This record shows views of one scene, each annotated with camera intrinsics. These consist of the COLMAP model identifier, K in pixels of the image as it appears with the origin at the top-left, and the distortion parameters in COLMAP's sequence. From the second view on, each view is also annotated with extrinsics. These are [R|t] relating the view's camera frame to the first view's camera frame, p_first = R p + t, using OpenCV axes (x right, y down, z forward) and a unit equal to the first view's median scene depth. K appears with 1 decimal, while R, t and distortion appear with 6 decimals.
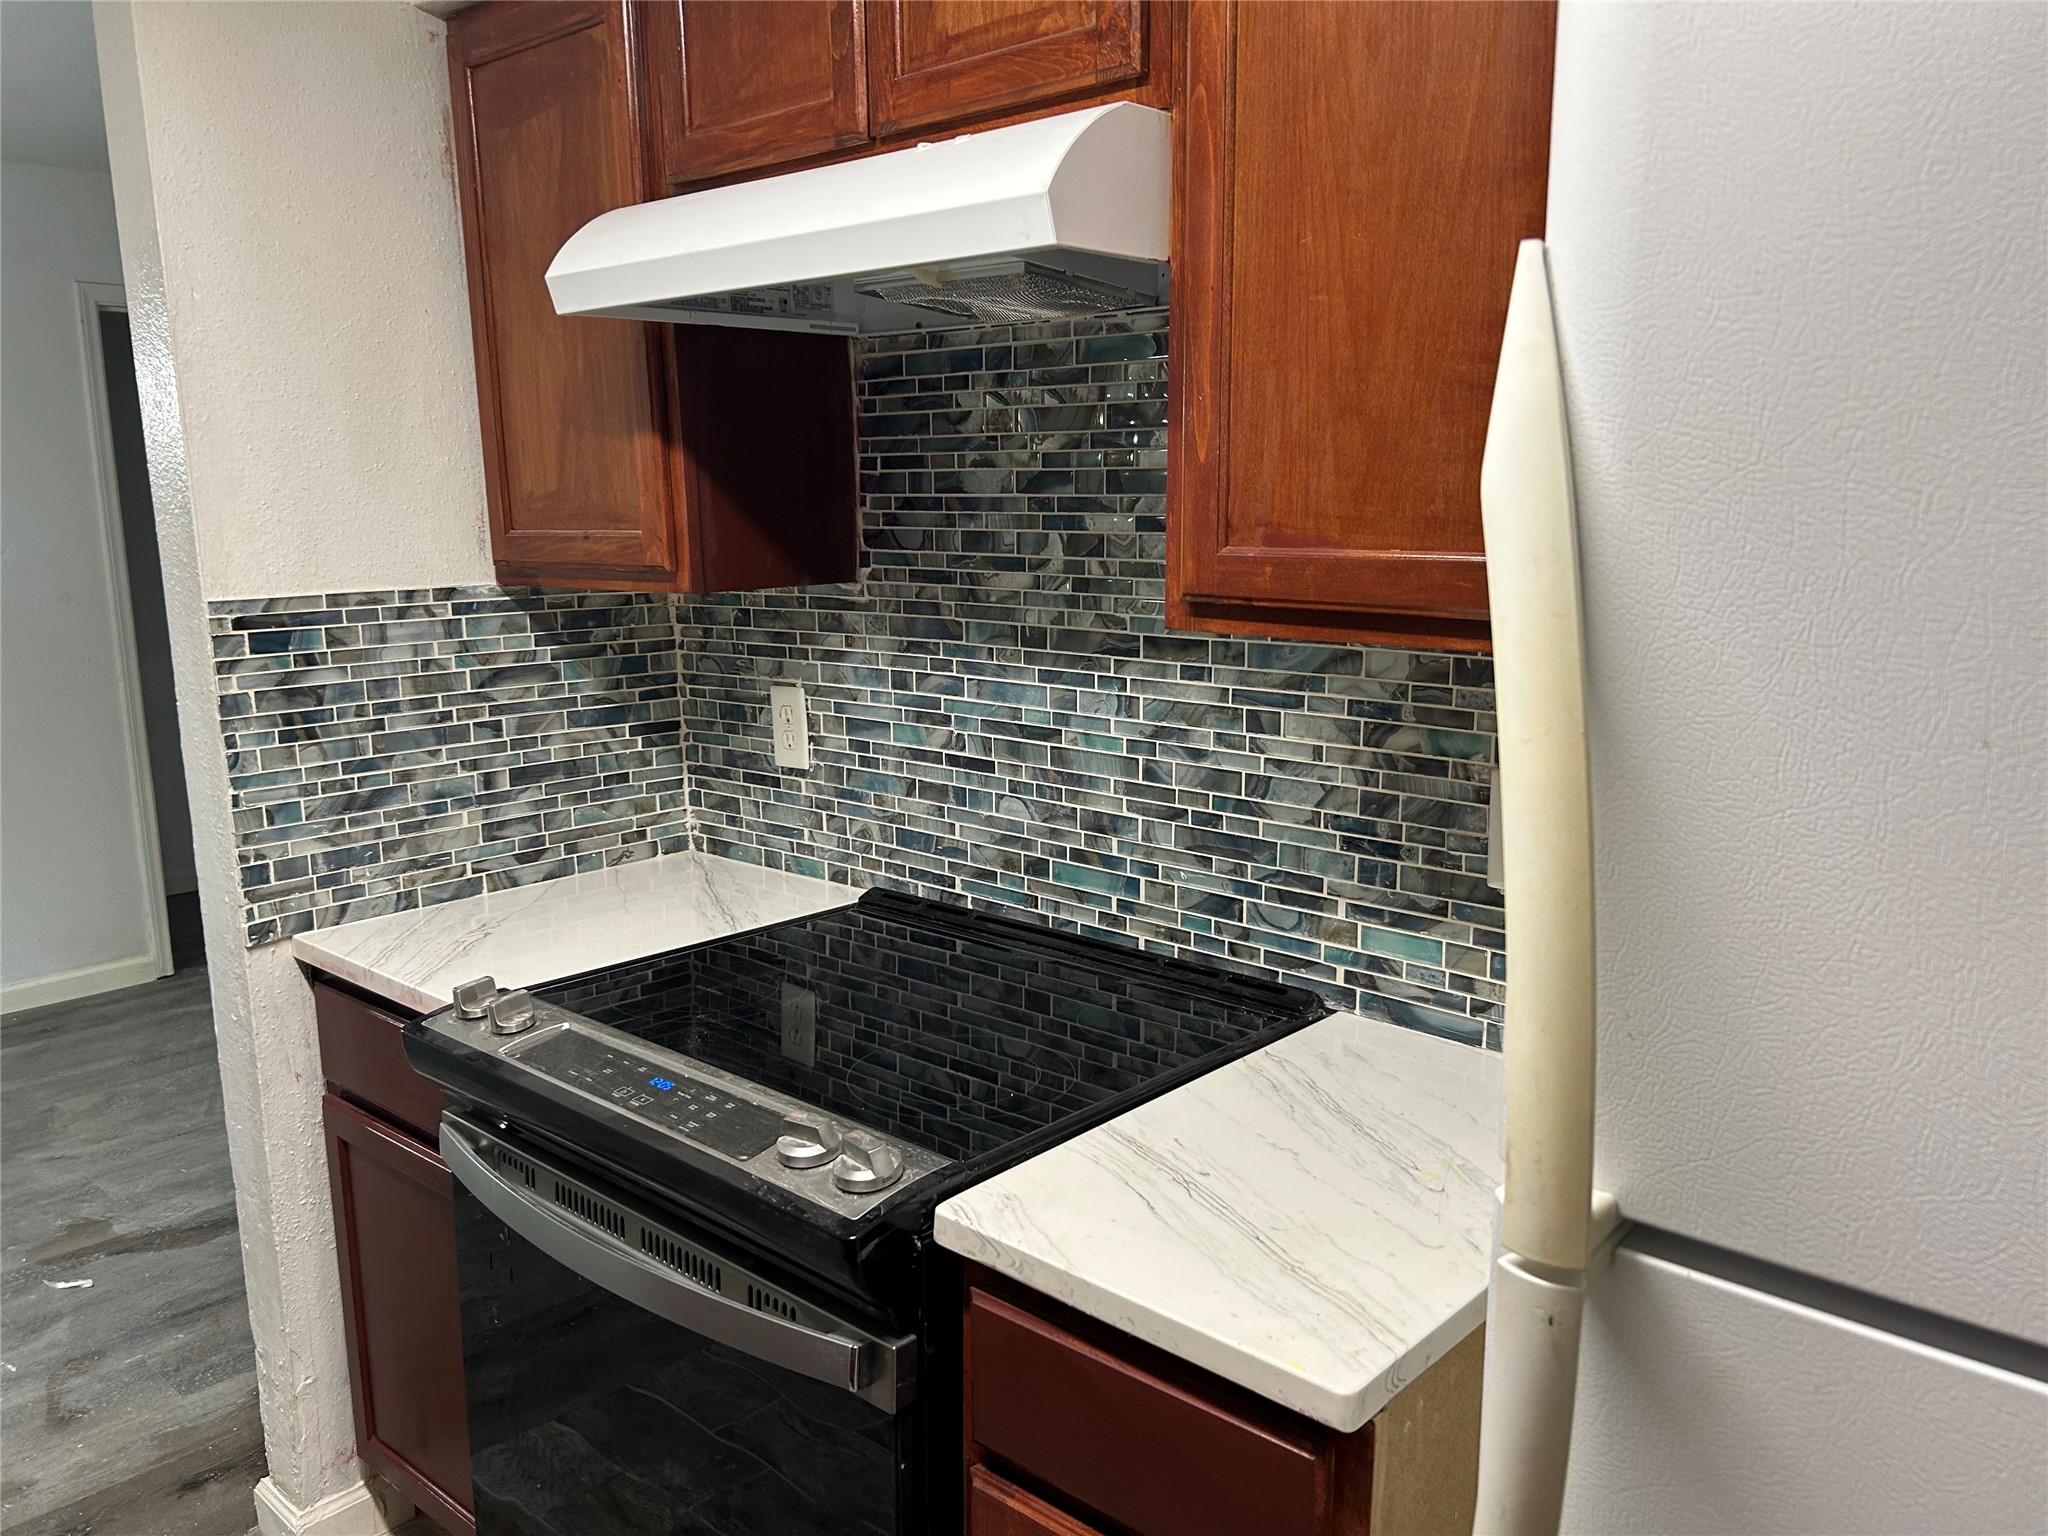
lens RADIAL K [[1552.1, 0, 1024.5], [0, 1552.1, 780.3], [0, 0, 1]] dist [0.181432, -0.567572]
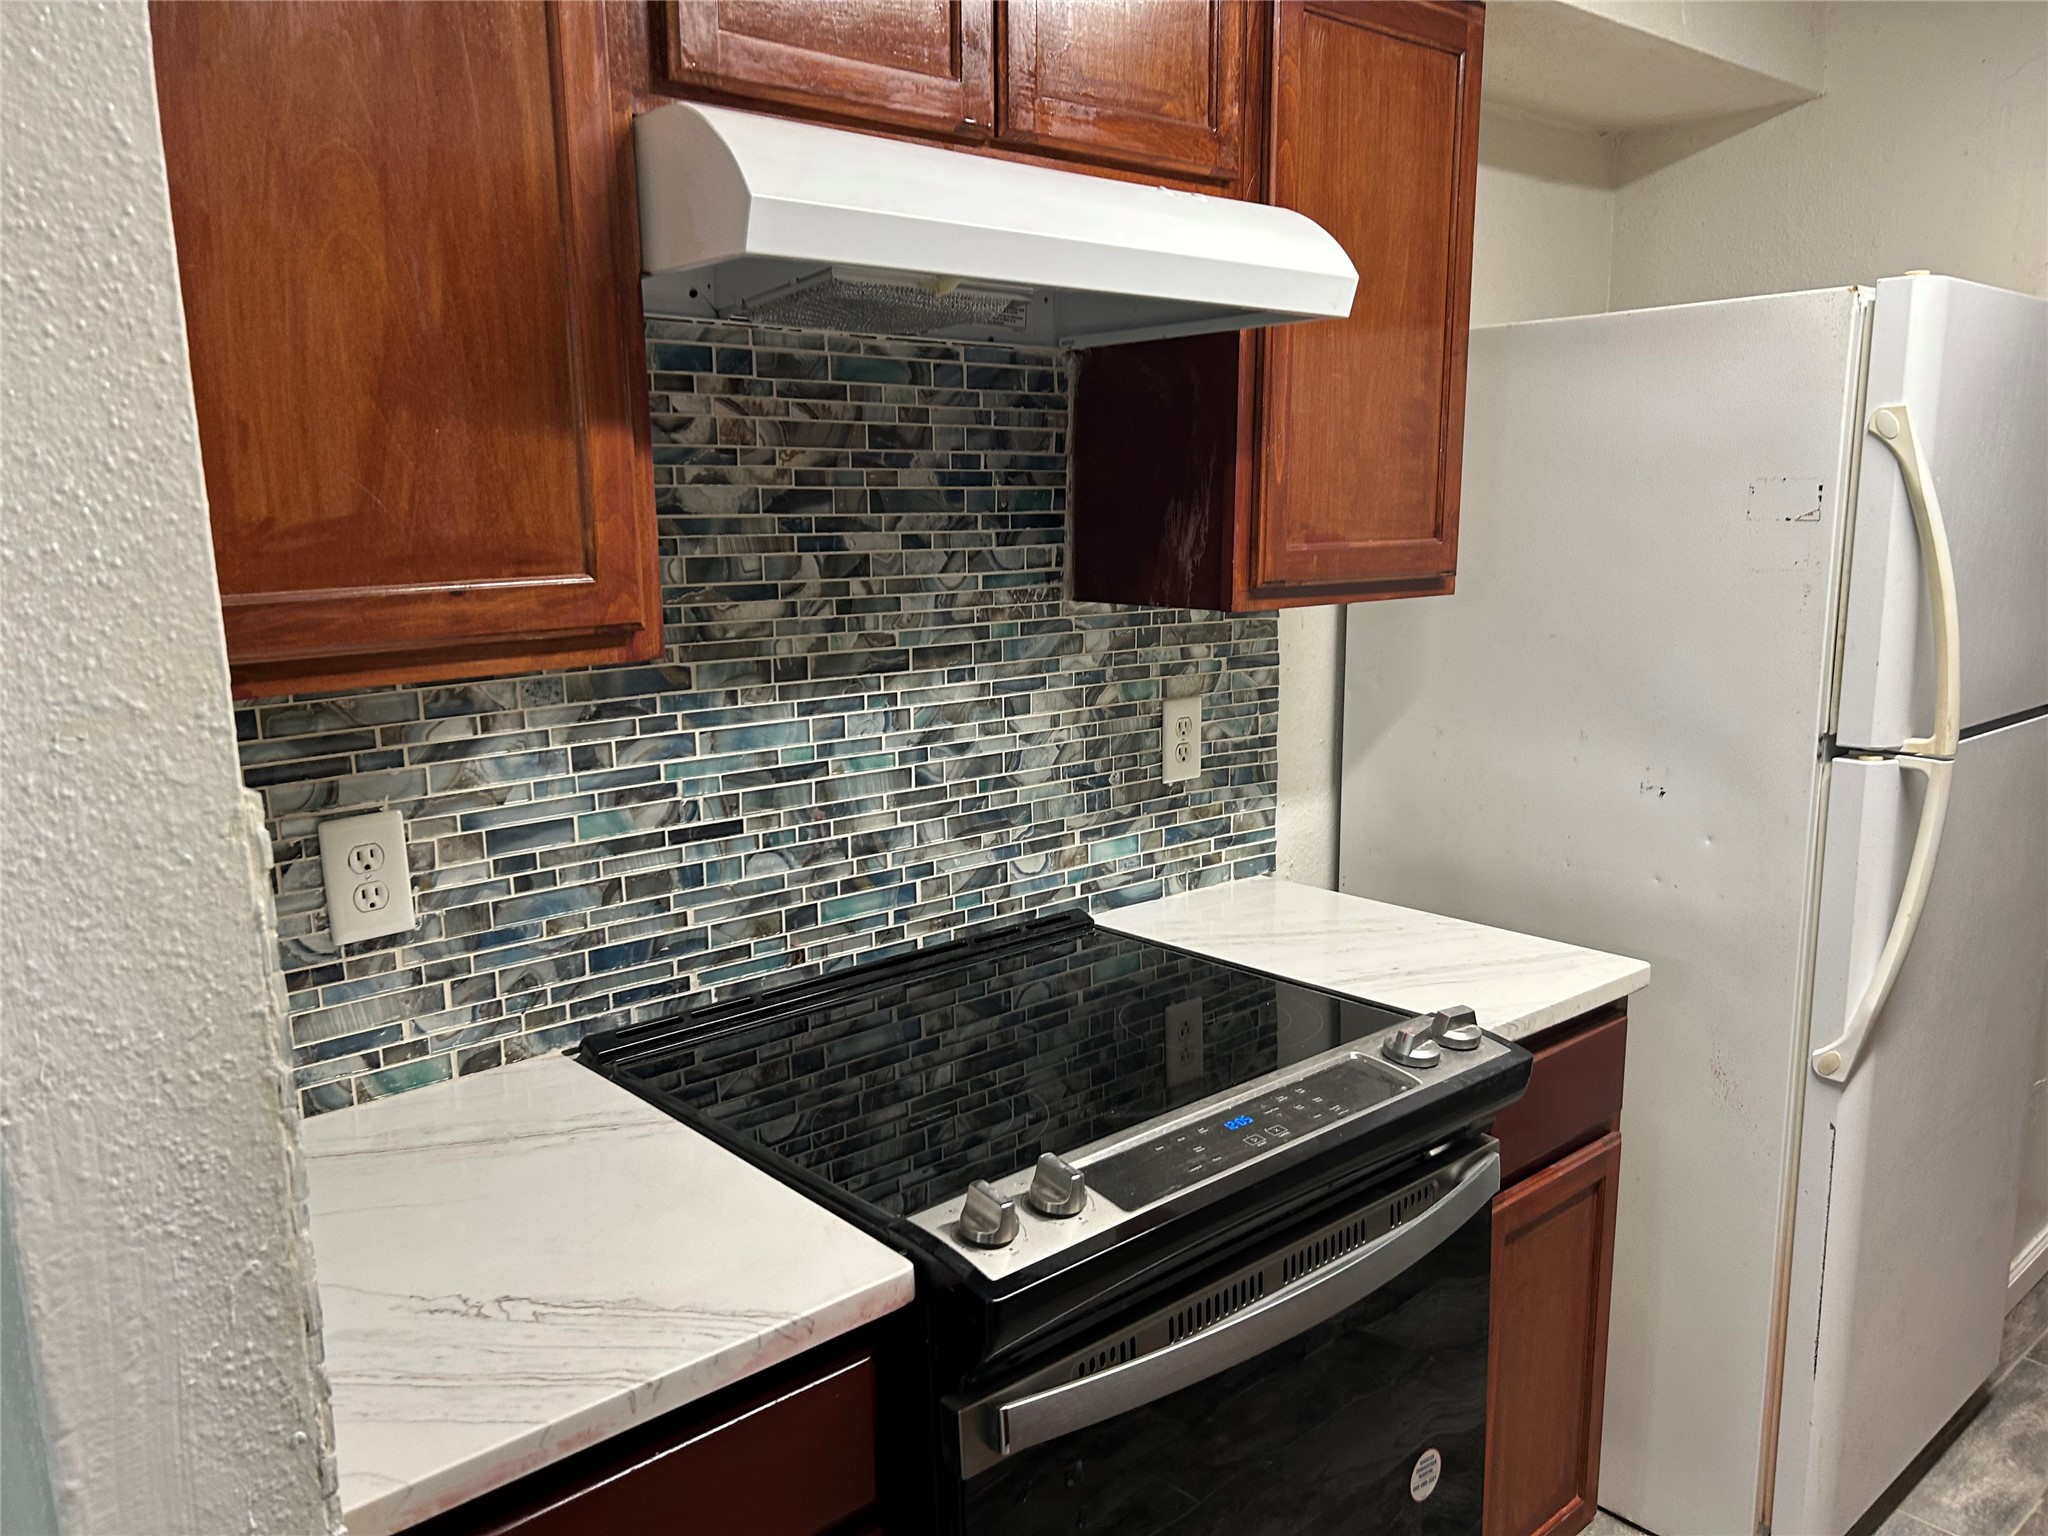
lens RADIAL K [[1552.1, 0, 1024.5], [0, 1552.1, 780.3], [0, 0, 1]] dist [0.181432, -0.567572]
pose [[0.094779, -0.168960, 0.981055, -0.914328], [0.193951, 0.969741, 0.148274, -0.140839], [-0.976422, 0.176223, 0.124681, 0.775386]]
